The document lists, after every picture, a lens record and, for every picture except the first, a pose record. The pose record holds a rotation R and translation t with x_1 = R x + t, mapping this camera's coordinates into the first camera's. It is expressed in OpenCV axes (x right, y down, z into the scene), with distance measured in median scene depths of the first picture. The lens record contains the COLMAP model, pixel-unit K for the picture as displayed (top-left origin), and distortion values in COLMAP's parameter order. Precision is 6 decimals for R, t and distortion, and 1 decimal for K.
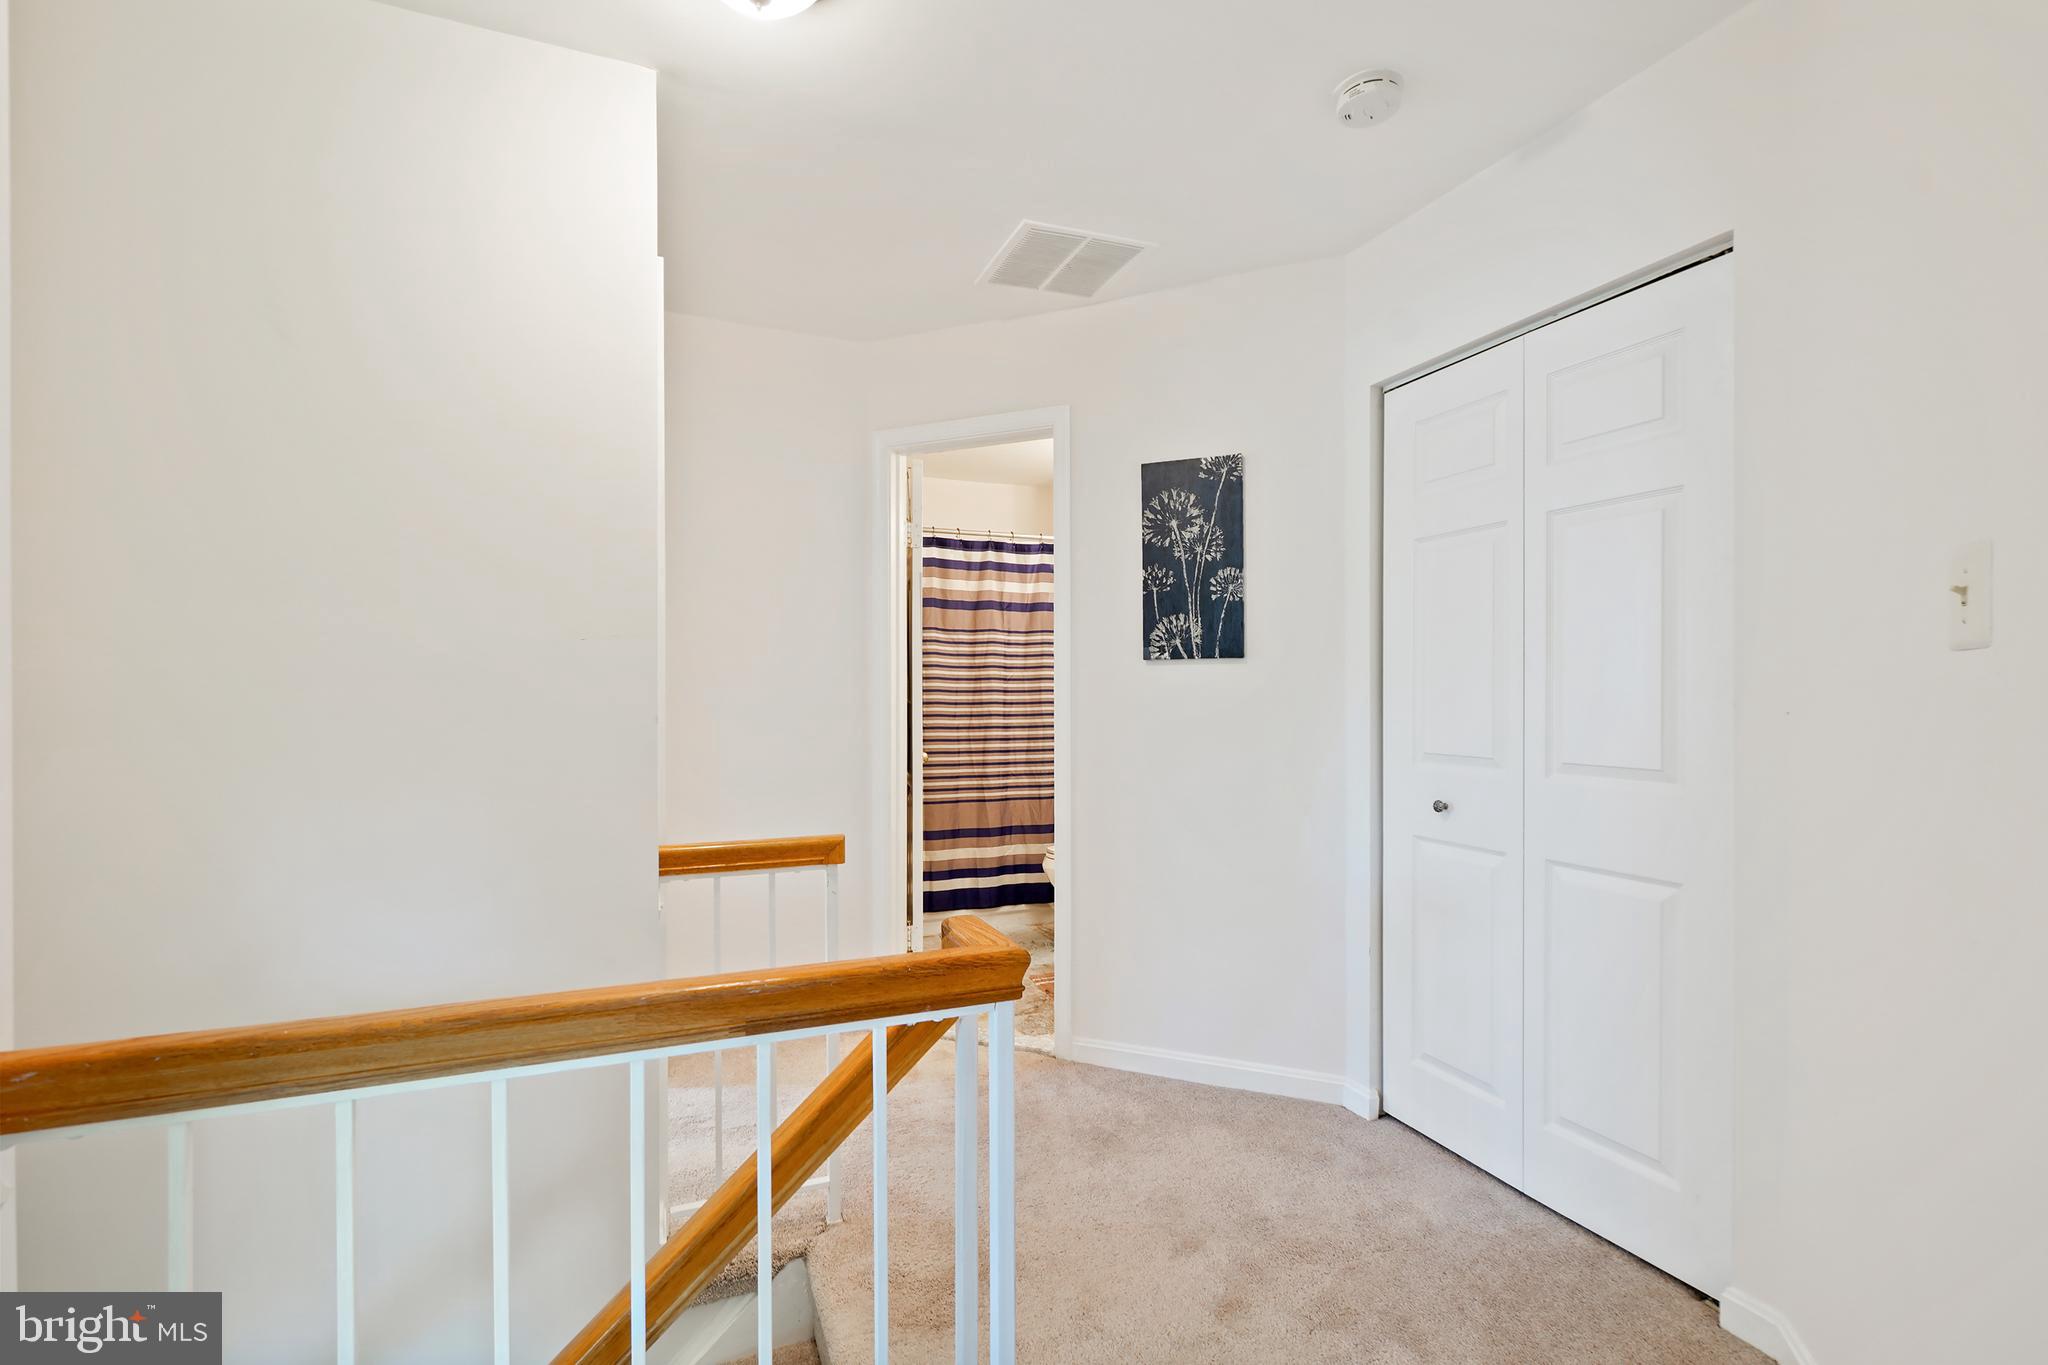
lens RADIAL K [[910.7, 0, 1029.9], [0, 910.7, 694.6], [0, 0, 1]] dist [-0.003788, -0.001134]
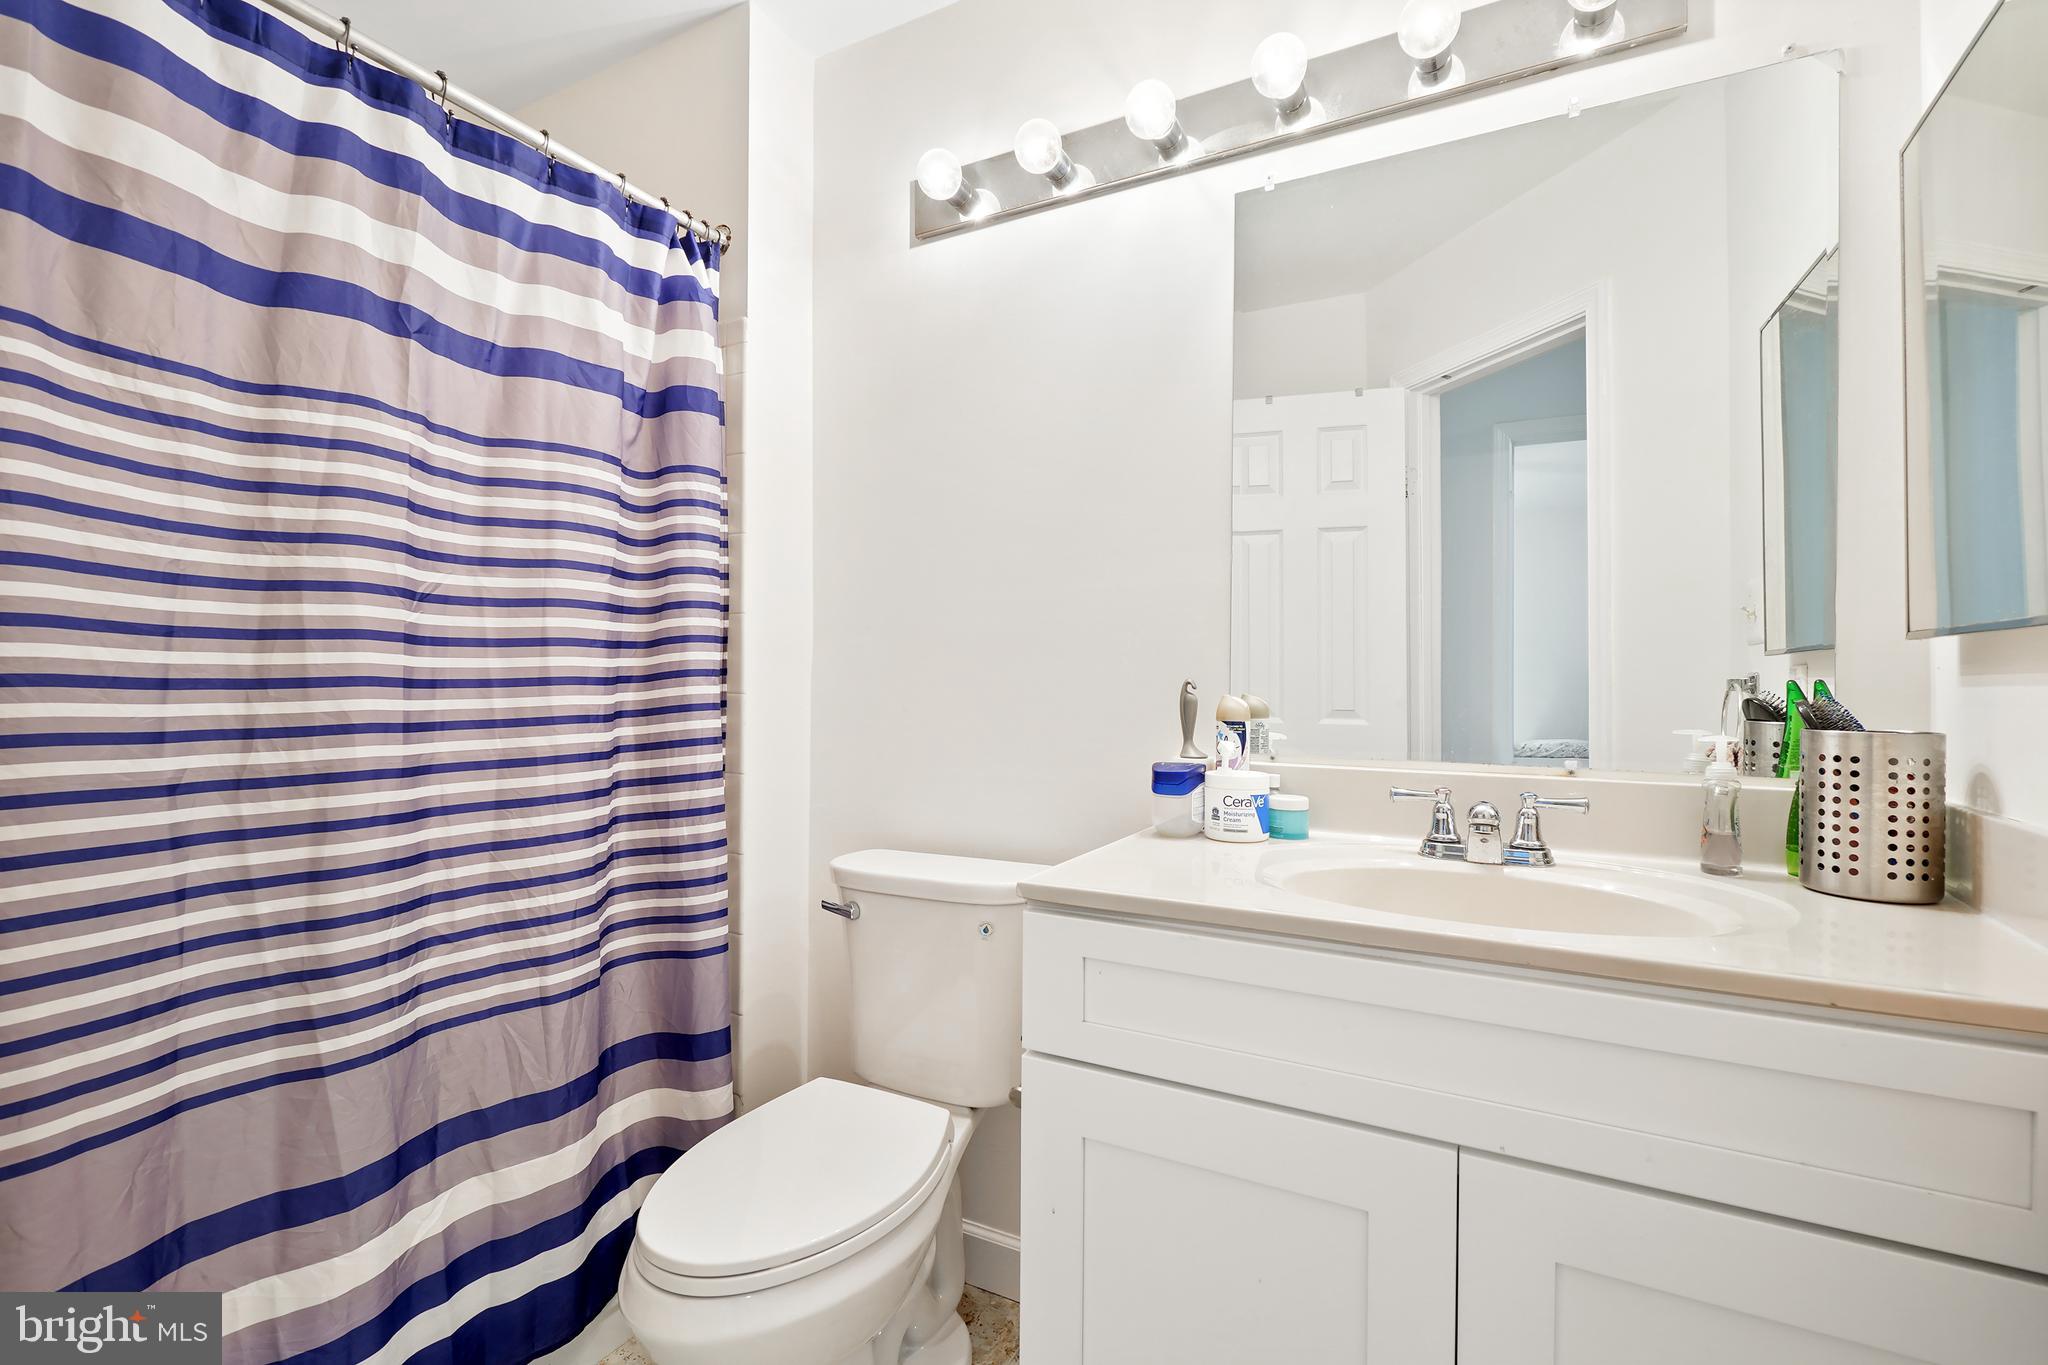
lens RADIAL K [[910.7, 0, 1026.3], [0, 910.7, 680.8], [0, 0, 1]] dist [-0.003788, -0.001134]
pose [[0.764771, 0.002851, 0.644296, -0.061605], [0.001312, 0.999981, -0.005983, 0.010734], [-0.644301, 0.005421, 0.764753, 0.680197]]
